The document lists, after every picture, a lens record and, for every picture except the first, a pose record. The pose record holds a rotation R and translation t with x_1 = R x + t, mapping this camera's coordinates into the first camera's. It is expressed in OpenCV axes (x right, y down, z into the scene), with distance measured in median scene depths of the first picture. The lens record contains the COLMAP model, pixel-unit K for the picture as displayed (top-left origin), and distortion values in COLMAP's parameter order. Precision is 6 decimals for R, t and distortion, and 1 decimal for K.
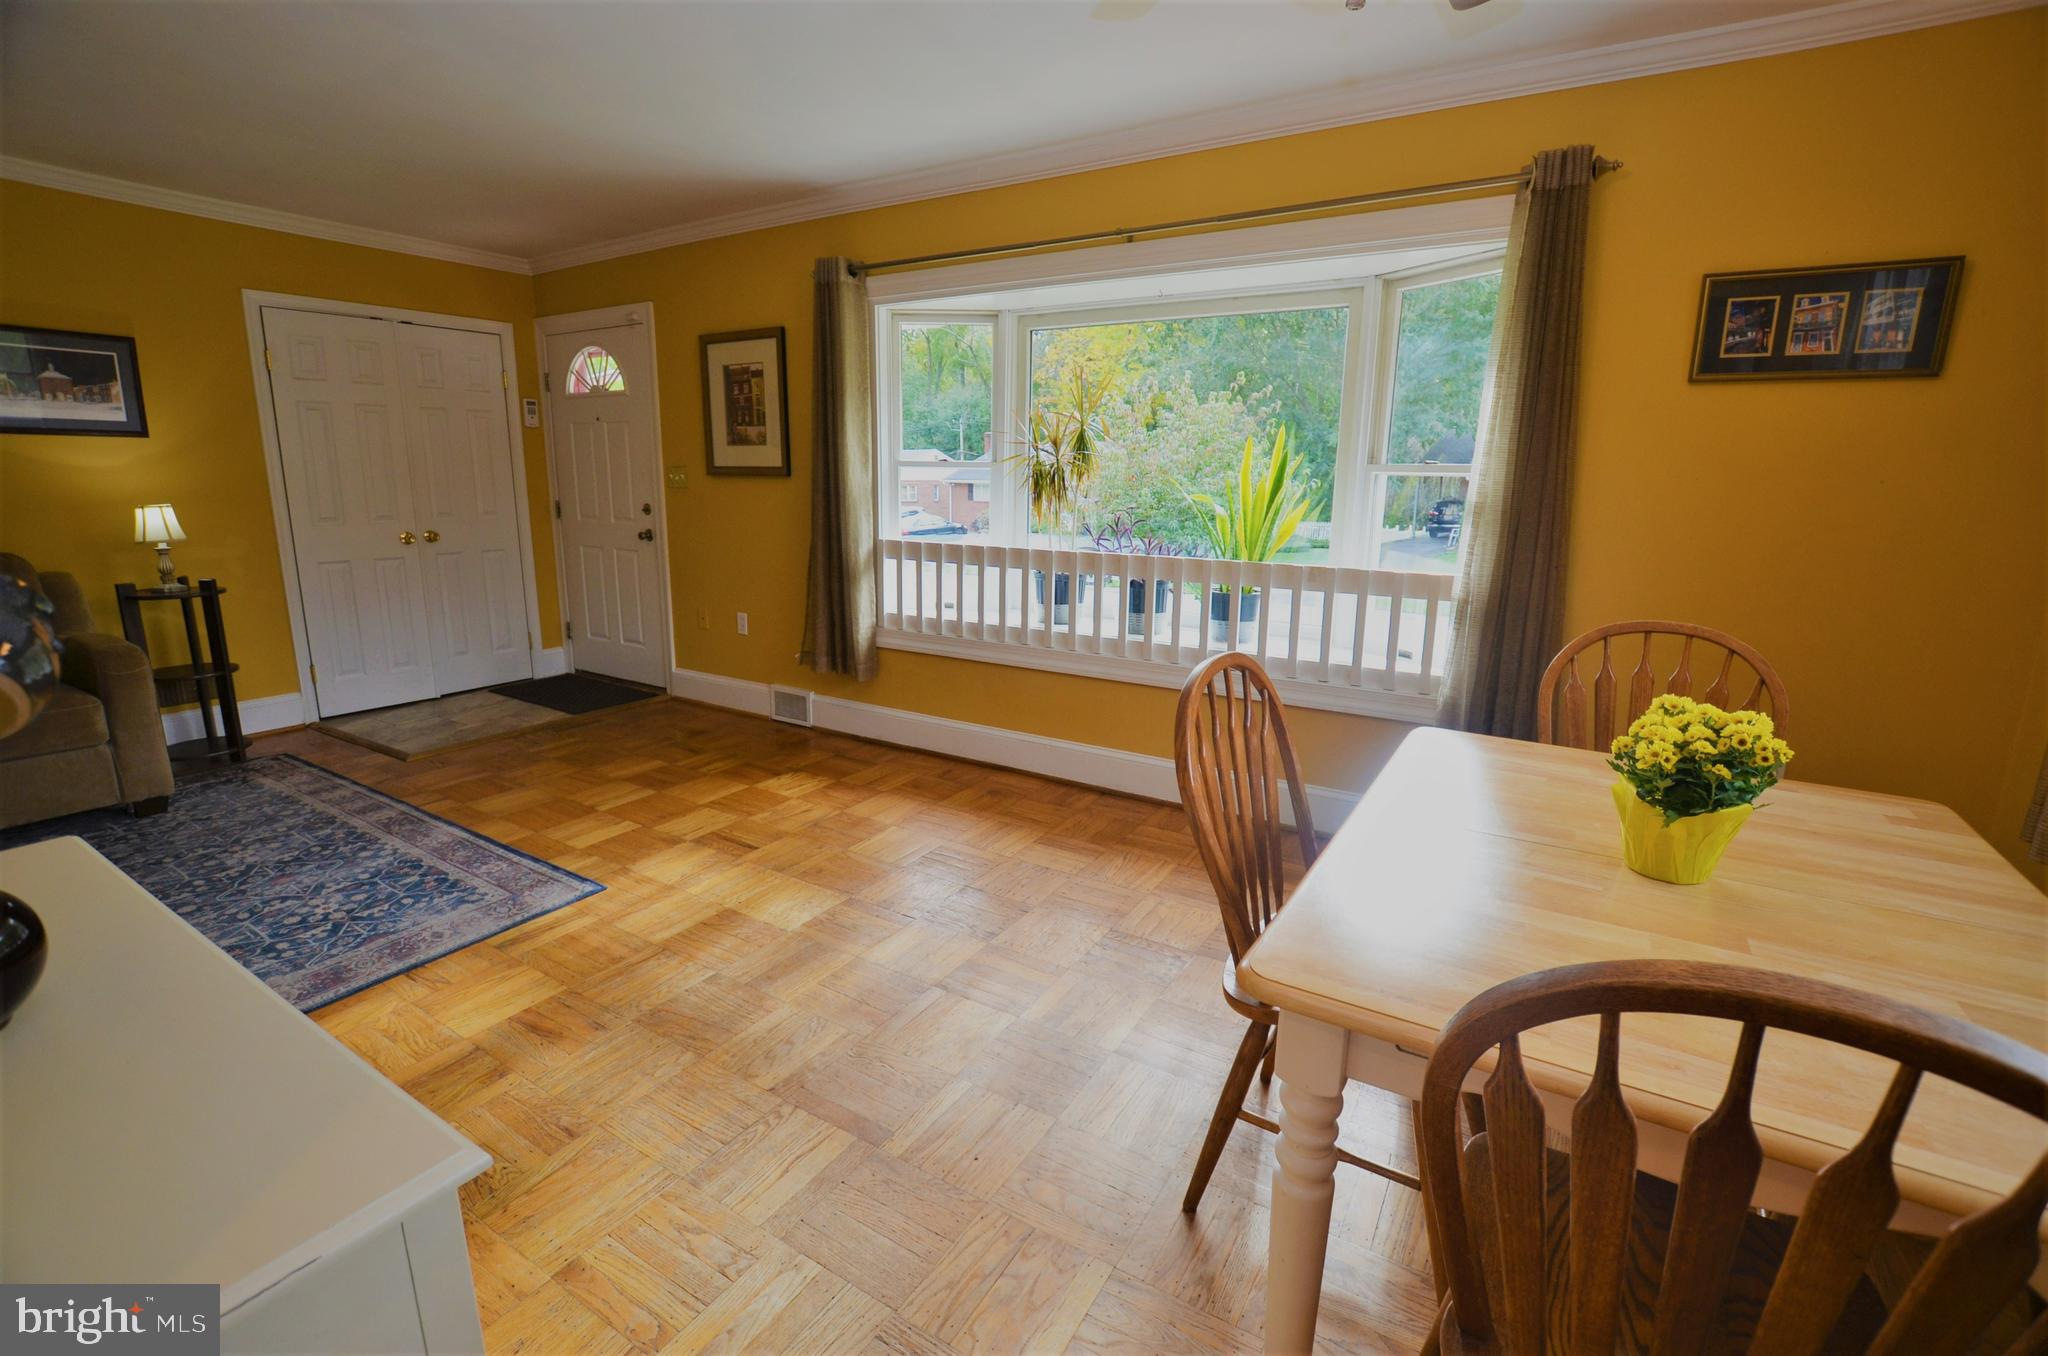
lens RADIAL K [[894.7, 0, 1032.4], [0, 894.7, 663.1], [0, 0, 1]] dist [-0.036973, 0.007078]
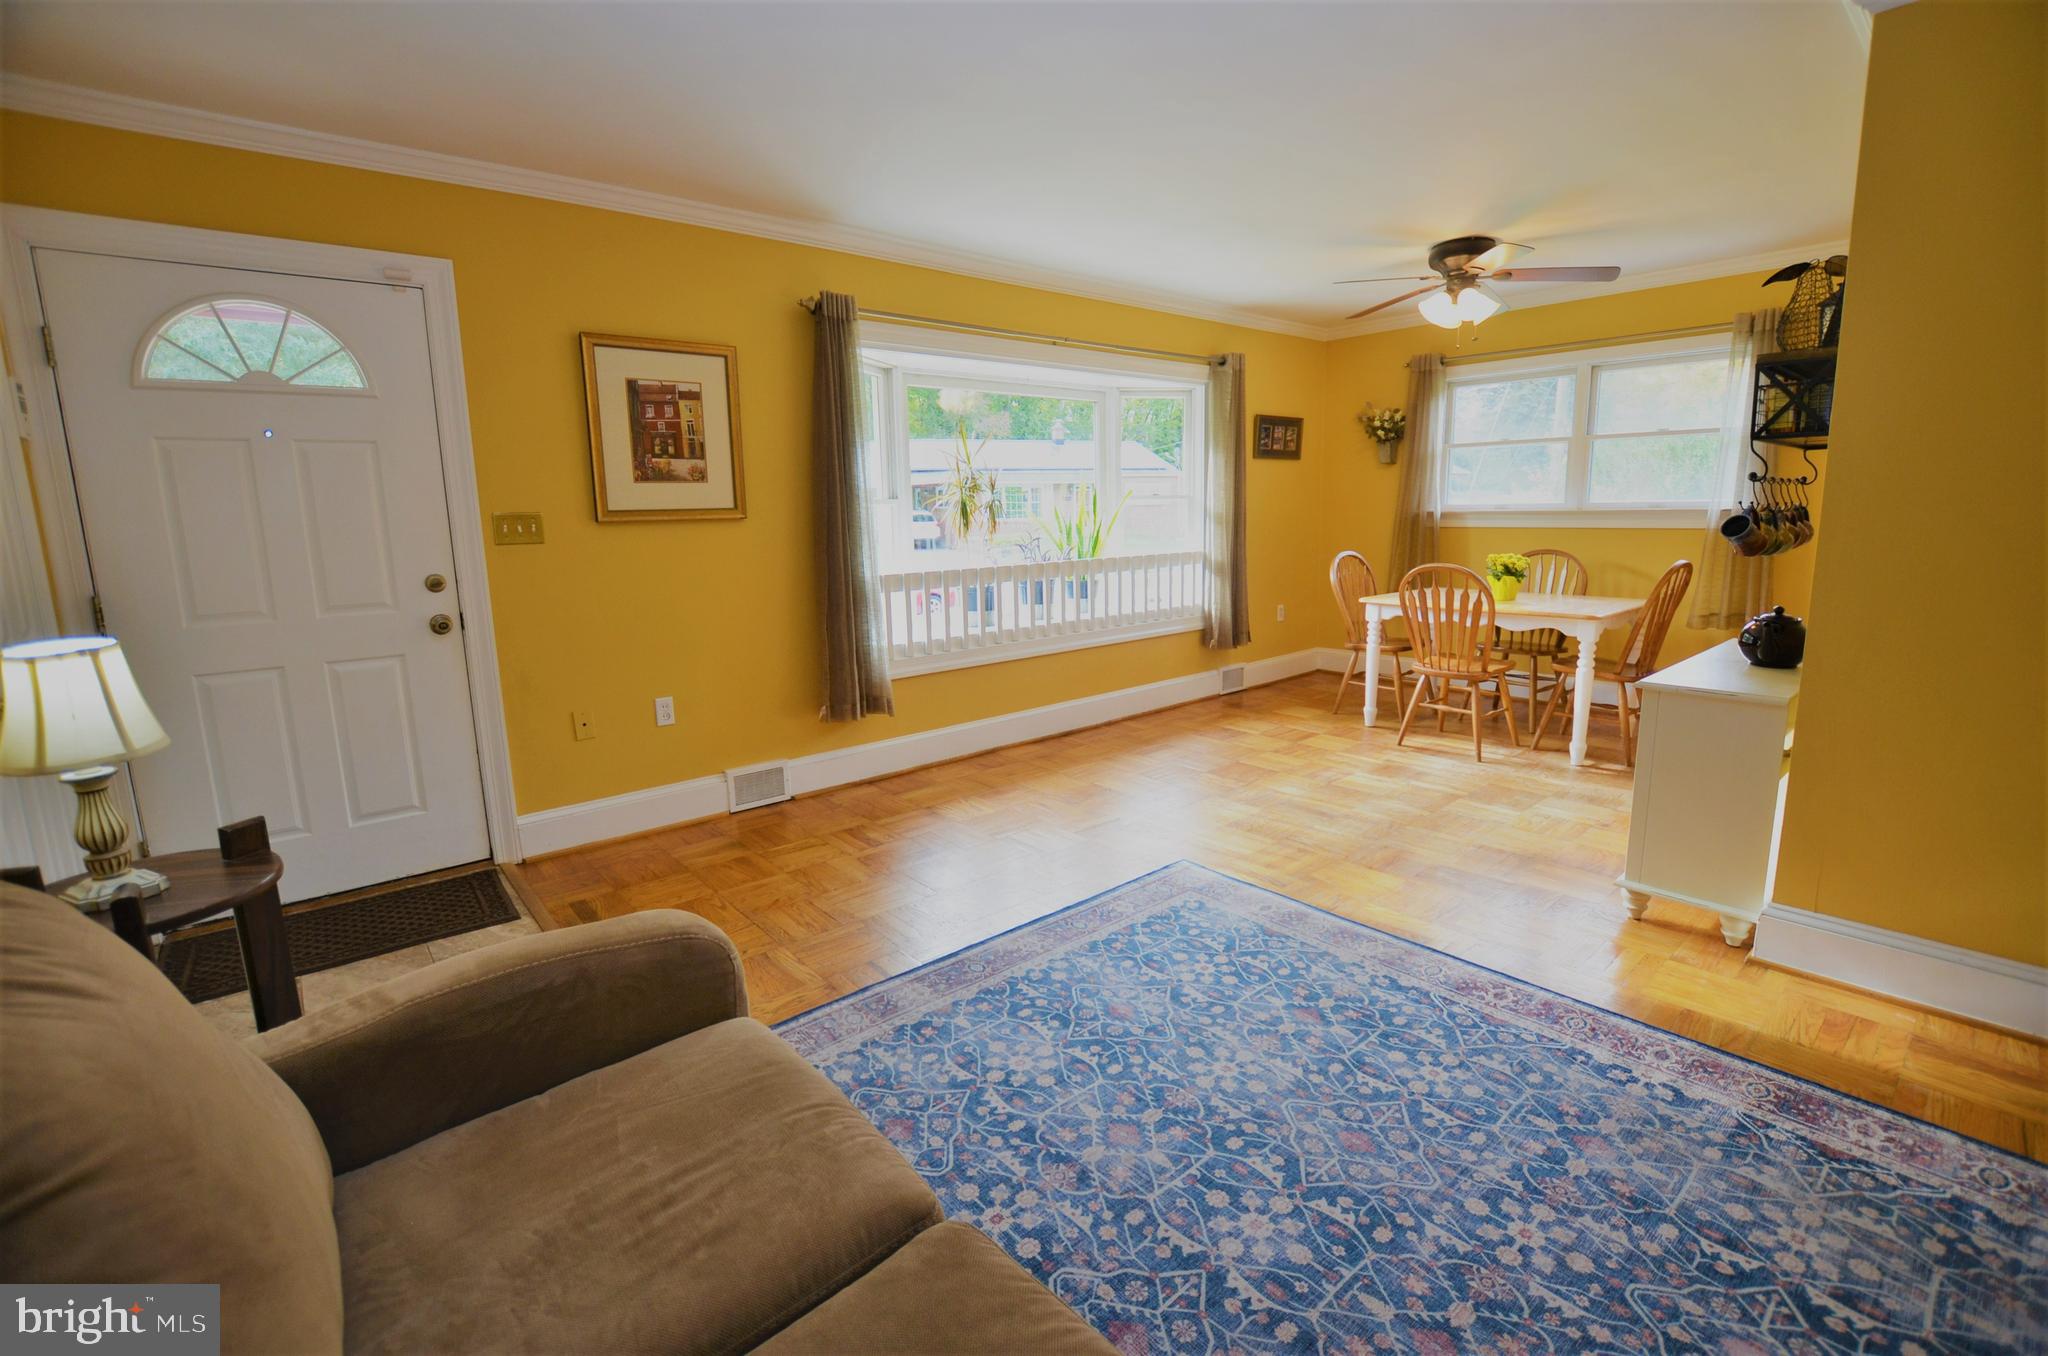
lens RADIAL K [[894.7, 0, 1032.4], [0, 894.7, 663.1], [0, 0, 1]] dist [-0.036973, 0.007078]
pose [[0.311014, -0.182718, 0.932676, -1.322478], [0.221660, 0.968228, 0.115767, -0.146190], [-0.924195, 0.170732, 0.341634, 0.615003]]
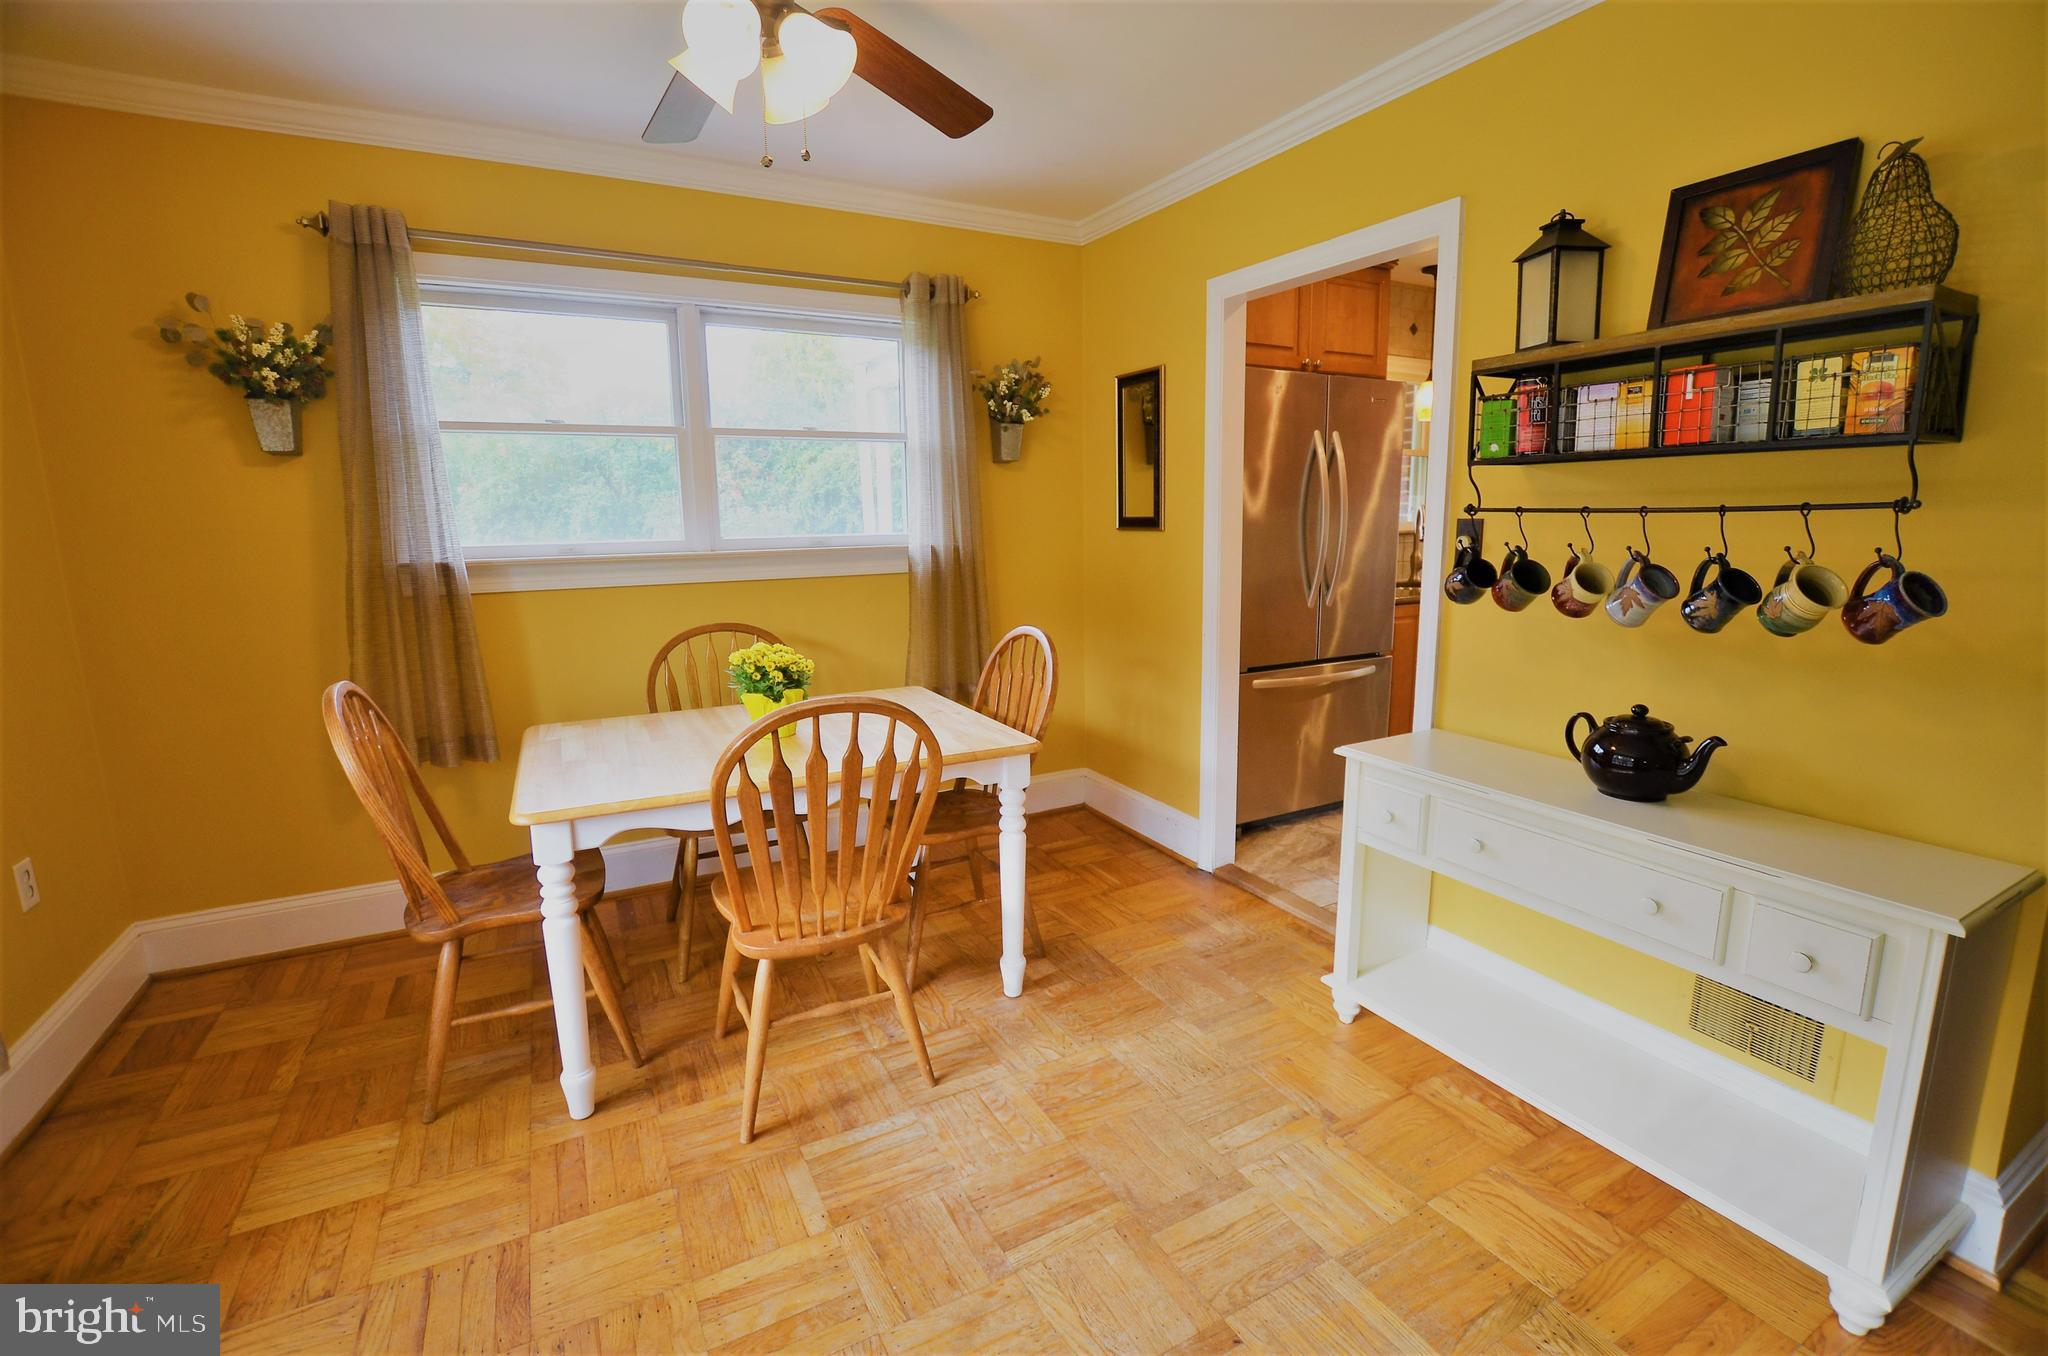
lens RADIAL K [[894.7, 0, 1032.4], [0, 894.7, 663.1], [0, 0, 1]] dist [-0.036973, 0.007078]
pose [[-0.865230, -0.085808, 0.493978, -0.263116], [0.103957, 0.933131, 0.344178, -0.193672], [-0.490479, 0.349146, -0.798453, 0.839608]]
